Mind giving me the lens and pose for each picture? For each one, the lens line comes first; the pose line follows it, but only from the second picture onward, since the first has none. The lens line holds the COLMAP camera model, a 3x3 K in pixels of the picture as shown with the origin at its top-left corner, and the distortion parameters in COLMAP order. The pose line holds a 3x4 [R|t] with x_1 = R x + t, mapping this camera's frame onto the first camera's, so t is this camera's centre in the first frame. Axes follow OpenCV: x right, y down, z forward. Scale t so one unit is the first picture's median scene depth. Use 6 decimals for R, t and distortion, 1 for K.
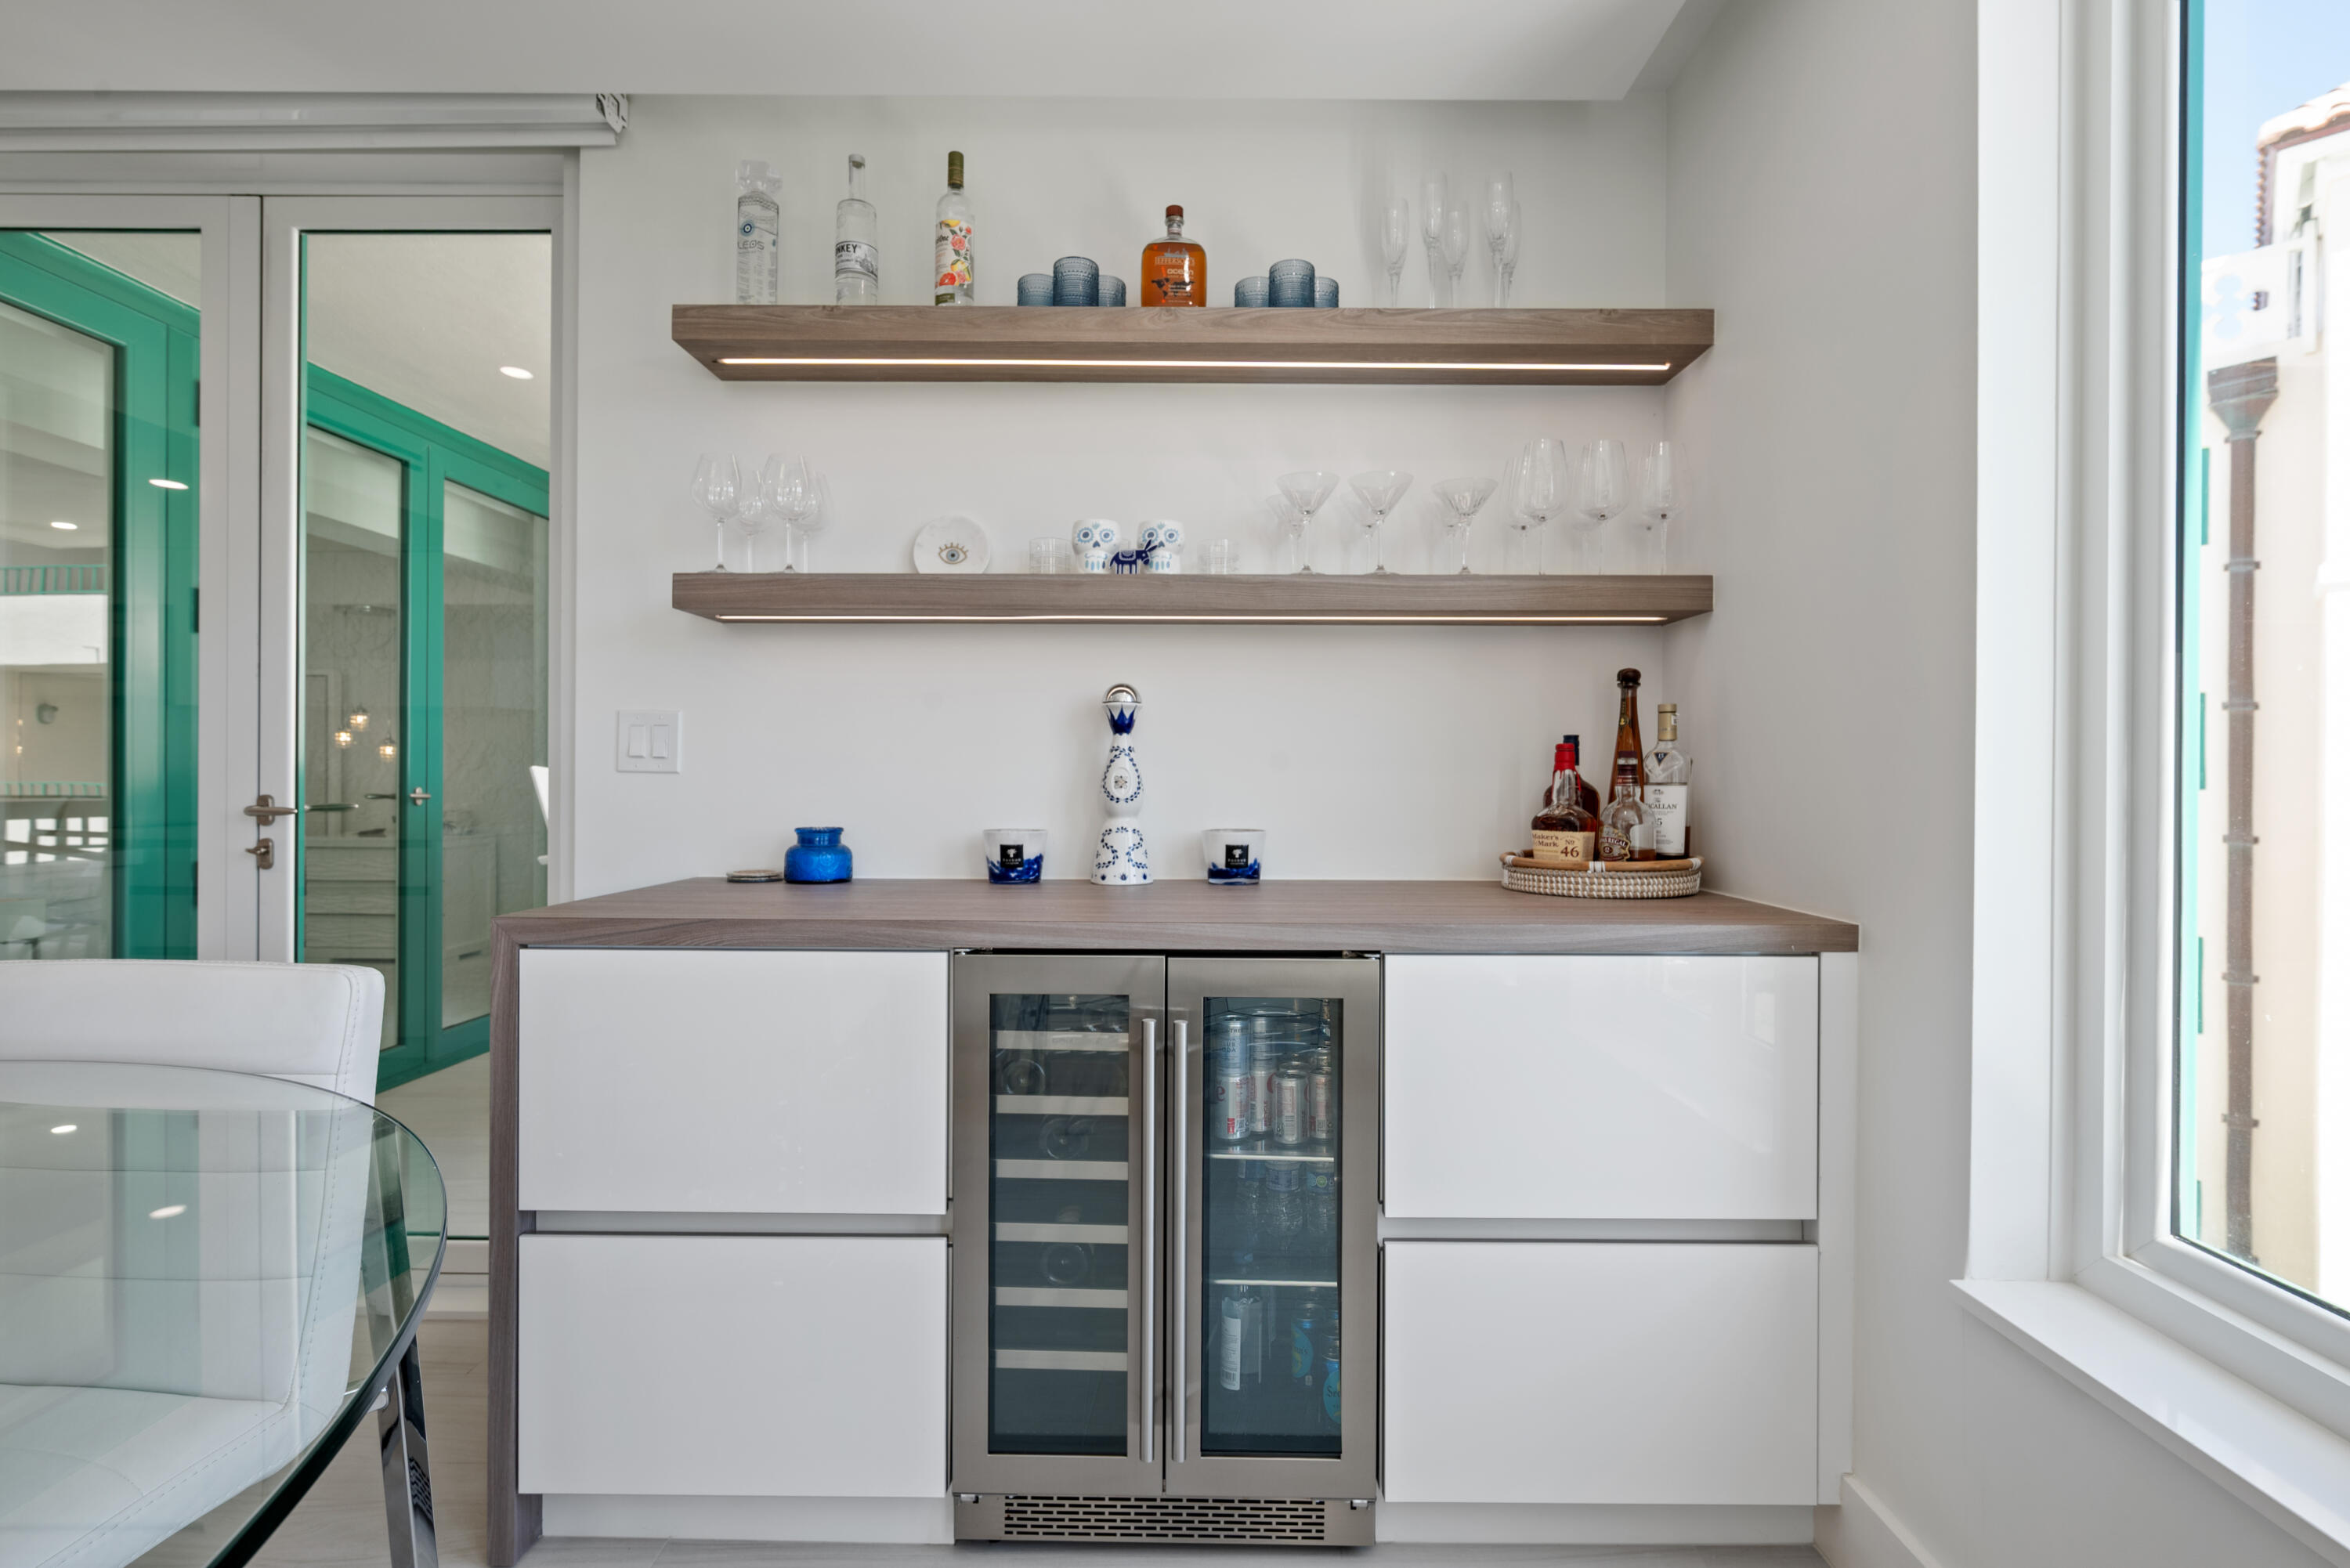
lens RADIAL K [[1058.2, 0, 1182.7], [0, 1058.2, 765.7], [0, 0, 1]] dist [0.001746, -0.000406]
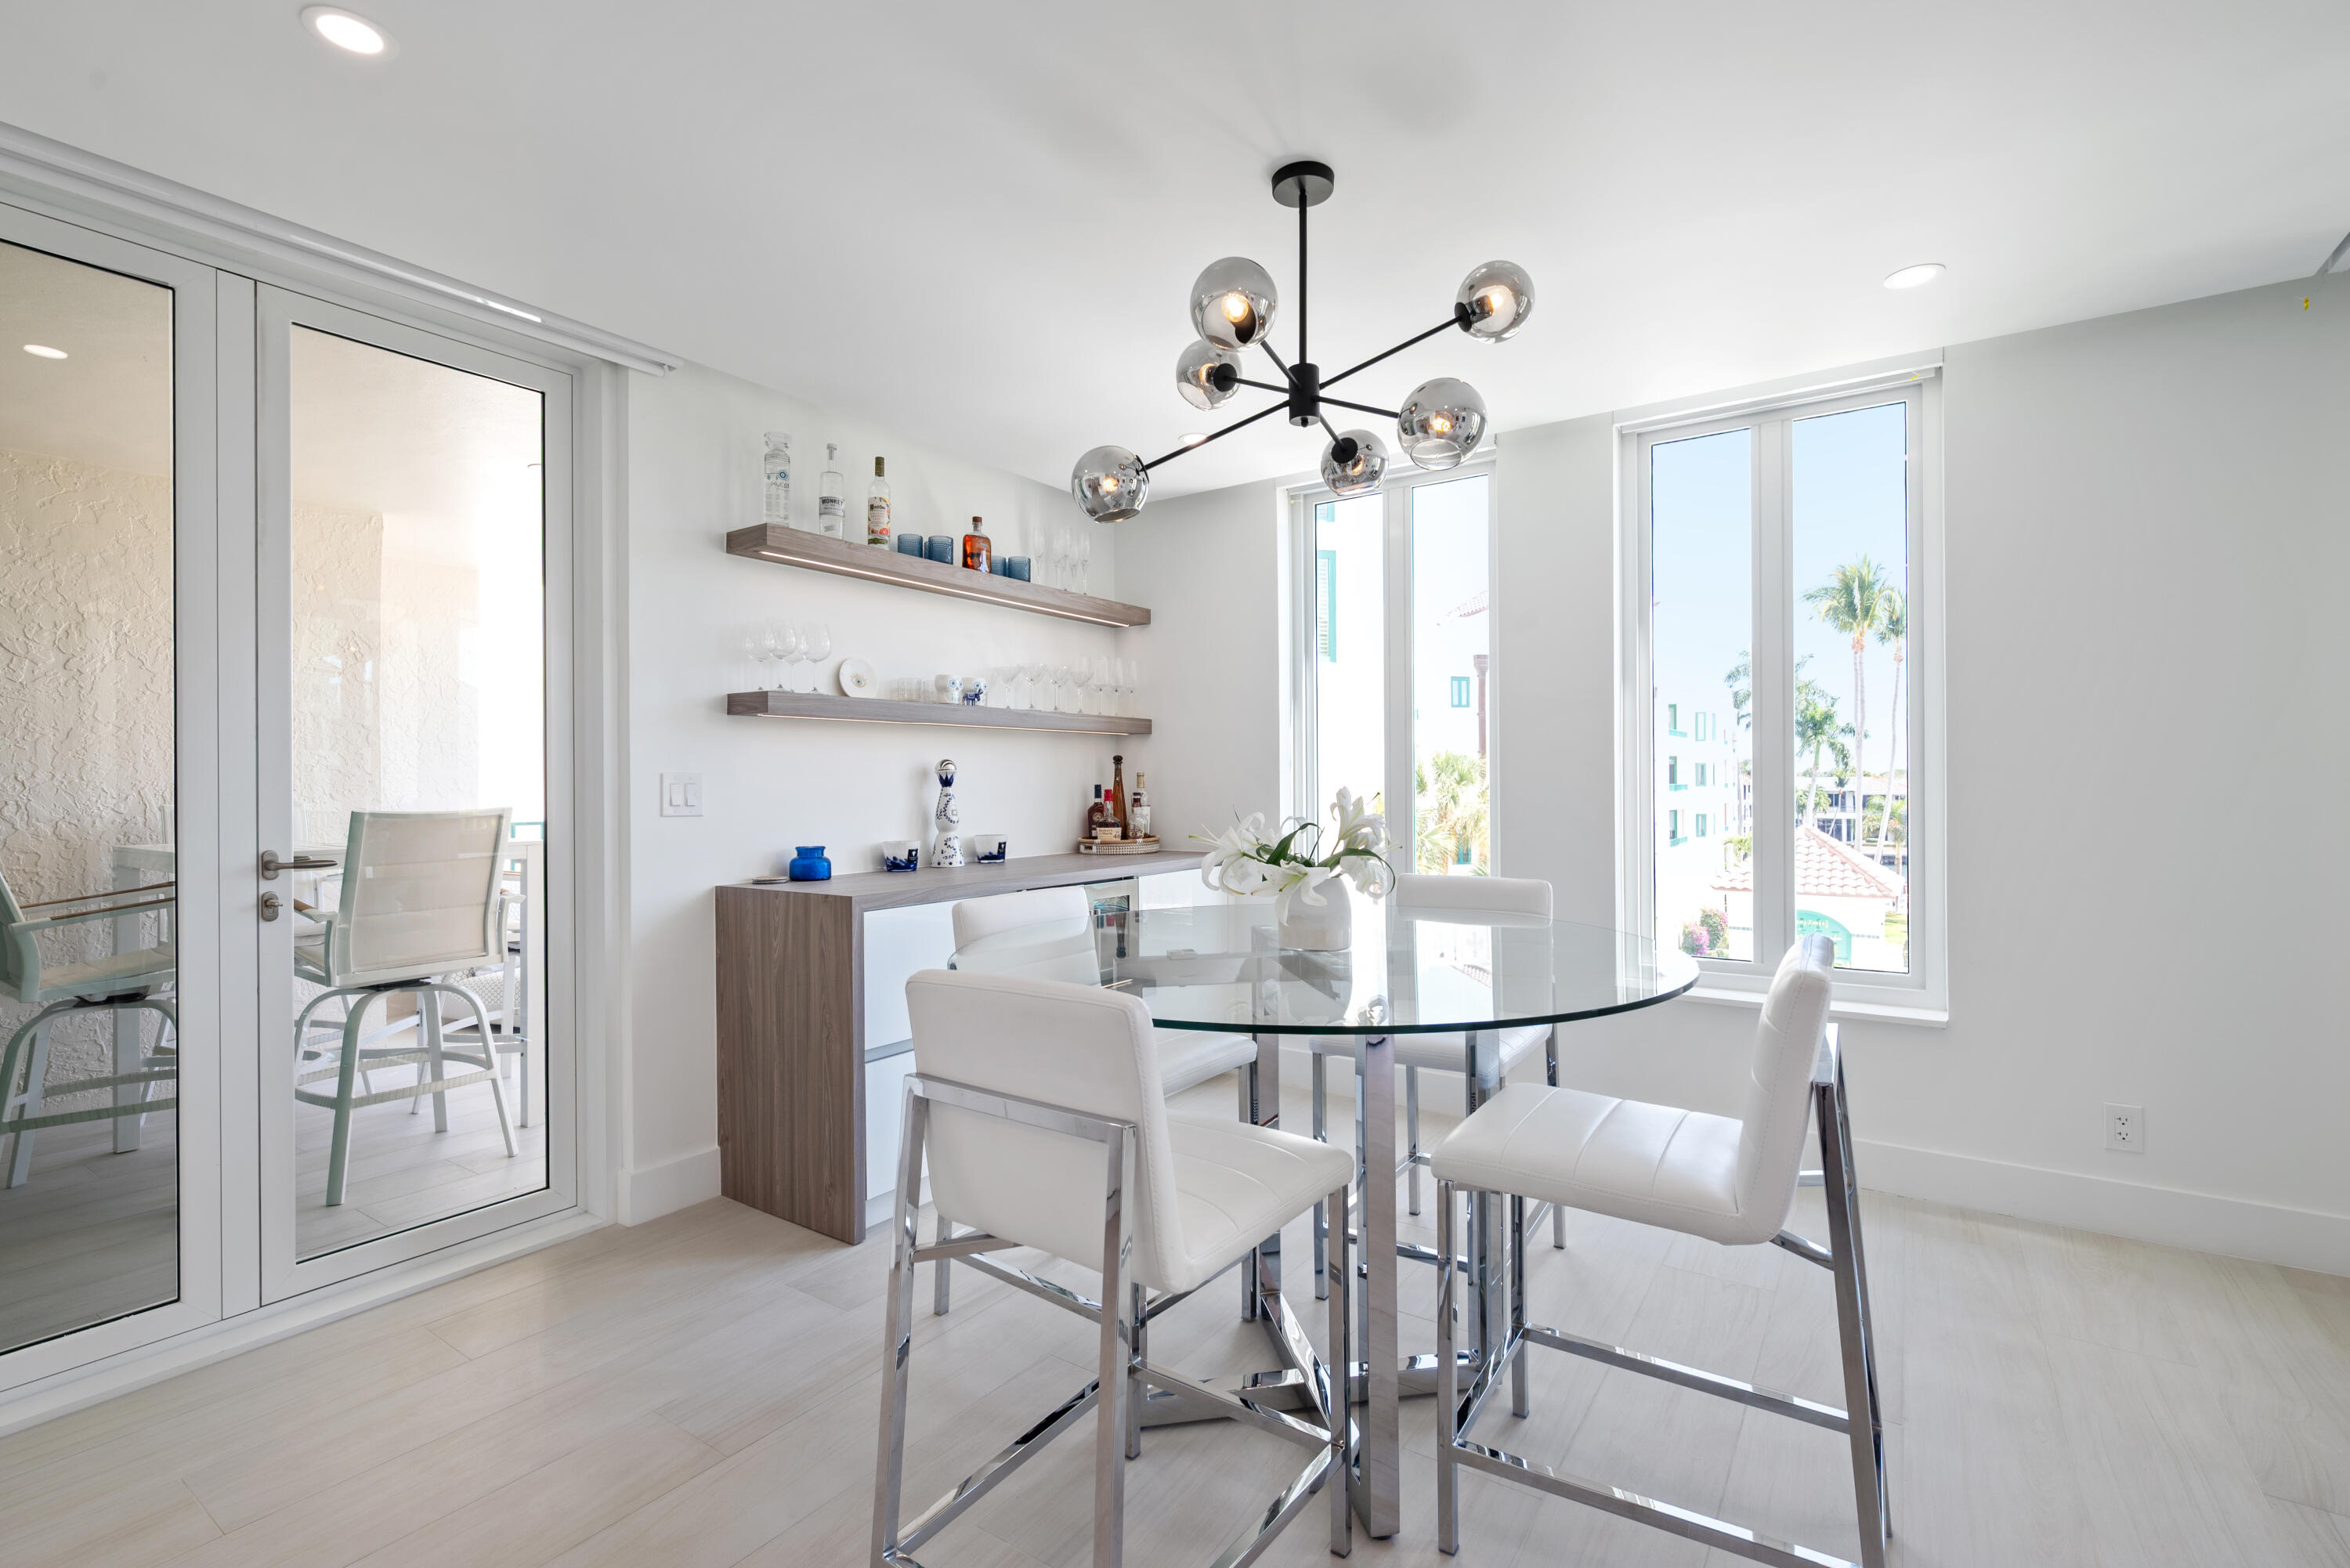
lens RADIAL K [[1058.2, 0, 1171.6], [0, 1058.2, 781.3], [0, 0, 1]] dist [0.001746, -0.000406]
pose [[0.567951, -0.008388, 0.823019, -1.376122], [0.002879, 0.999962, 0.008205, -0.053910], [-0.823057, -0.002290, 0.567954, -0.386706]]
